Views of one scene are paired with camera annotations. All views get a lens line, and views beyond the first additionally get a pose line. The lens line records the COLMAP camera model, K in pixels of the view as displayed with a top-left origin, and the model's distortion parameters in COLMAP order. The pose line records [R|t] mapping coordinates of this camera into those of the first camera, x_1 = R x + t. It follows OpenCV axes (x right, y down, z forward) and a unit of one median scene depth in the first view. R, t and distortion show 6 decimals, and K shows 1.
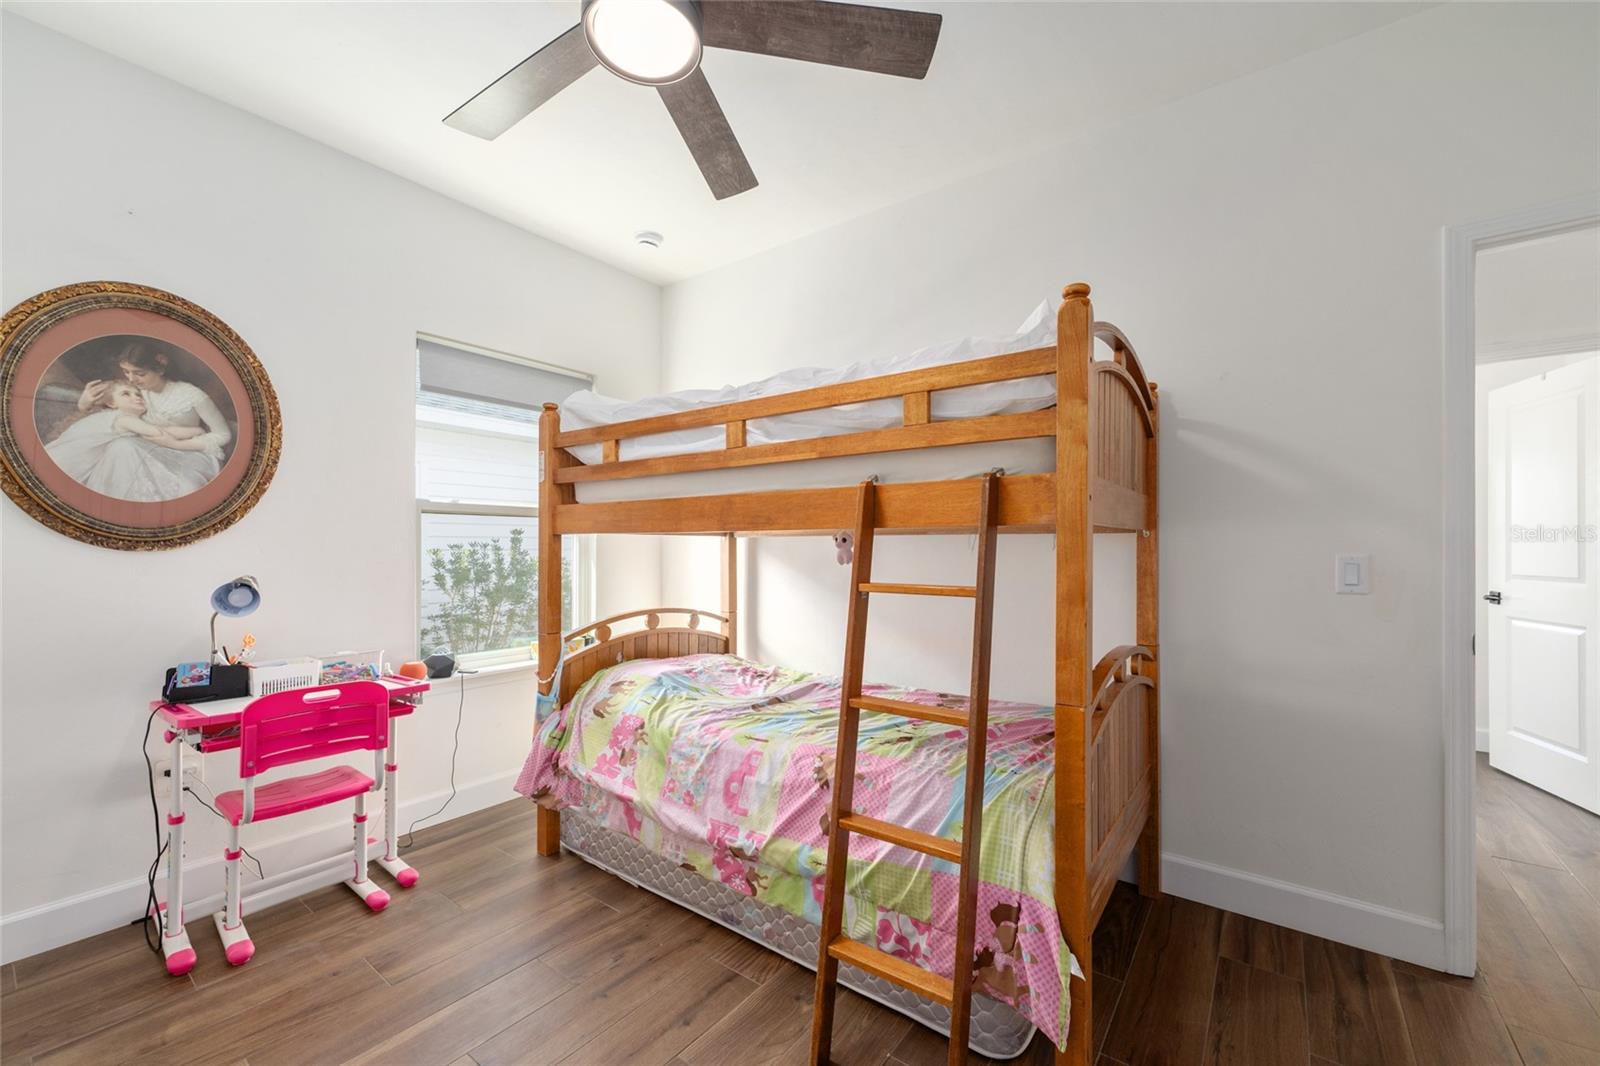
lens RADIAL K [[635.4, 0, 802.4], [0, 635.4, 542.9], [0, 0, 1]] dist [-0.000357, -0.000049]
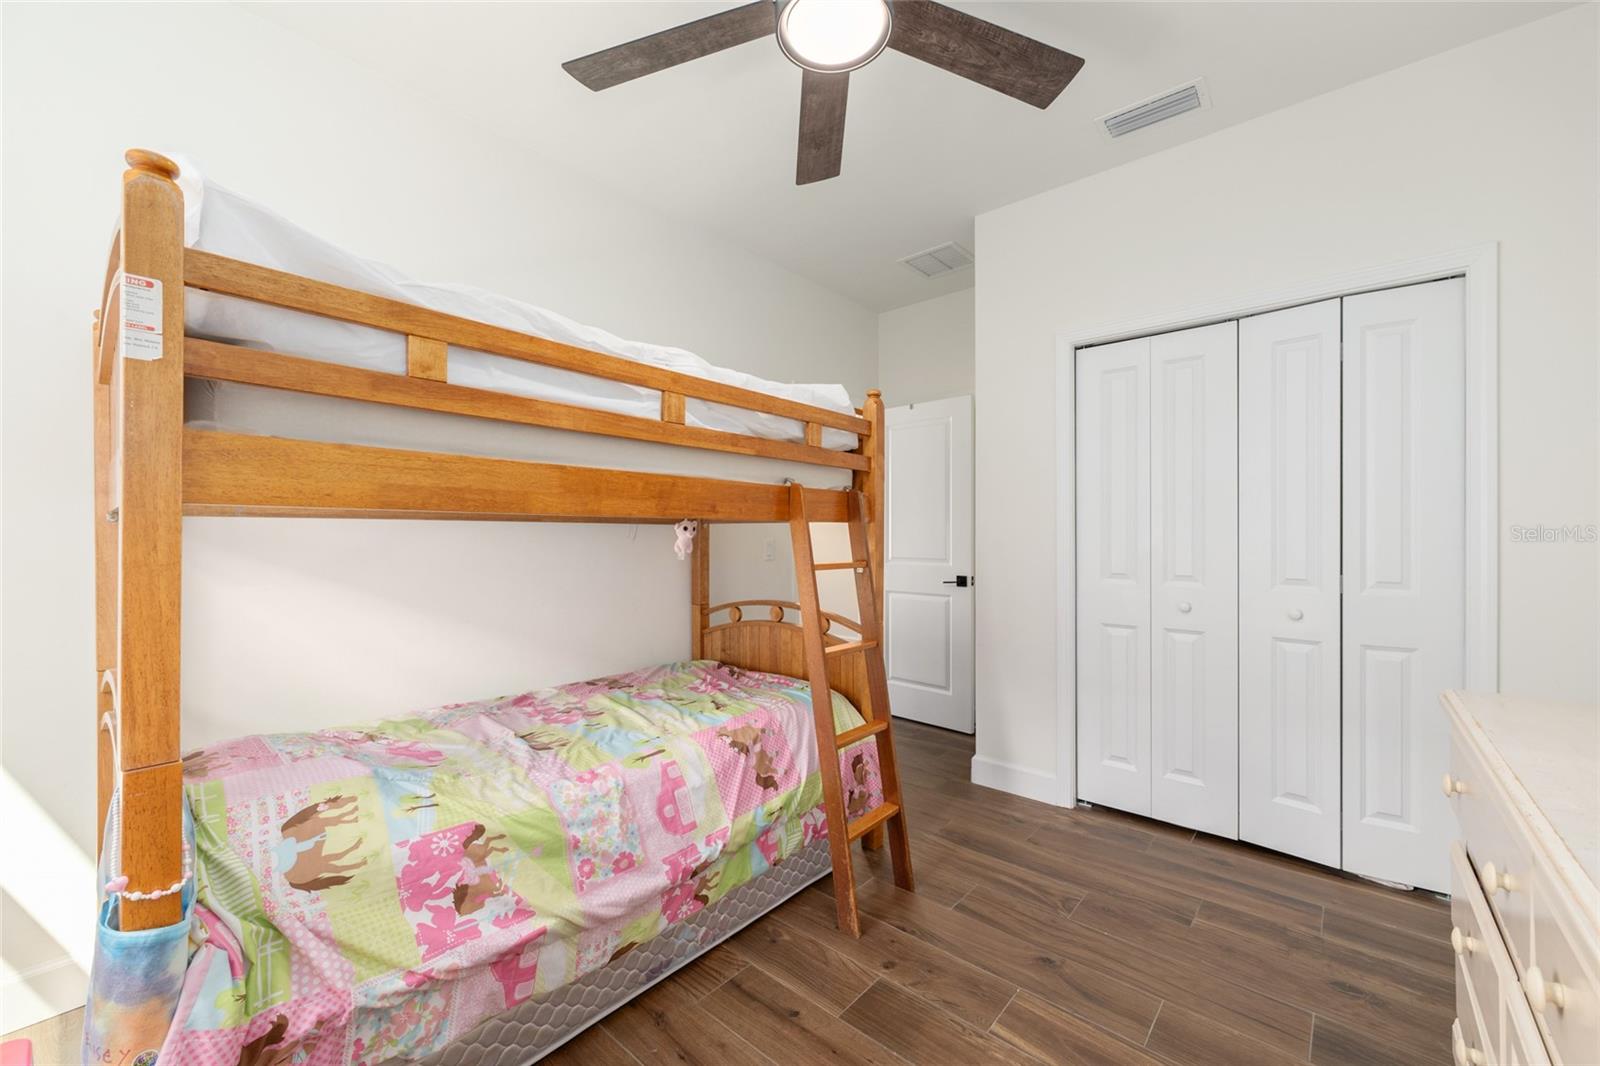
lens RADIAL K [[637.6, 0, 804.6], [0, 637.6, 535.0], [0, 0, 1]] dist [0.001793, -0.000039]
pose [[0.069594, 0.001273, 0.997575, -0.954119], [-0.006495, 0.999979, -0.000823, 0.005039], [-0.997554, -0.006422, 0.069600, 0.743495]]
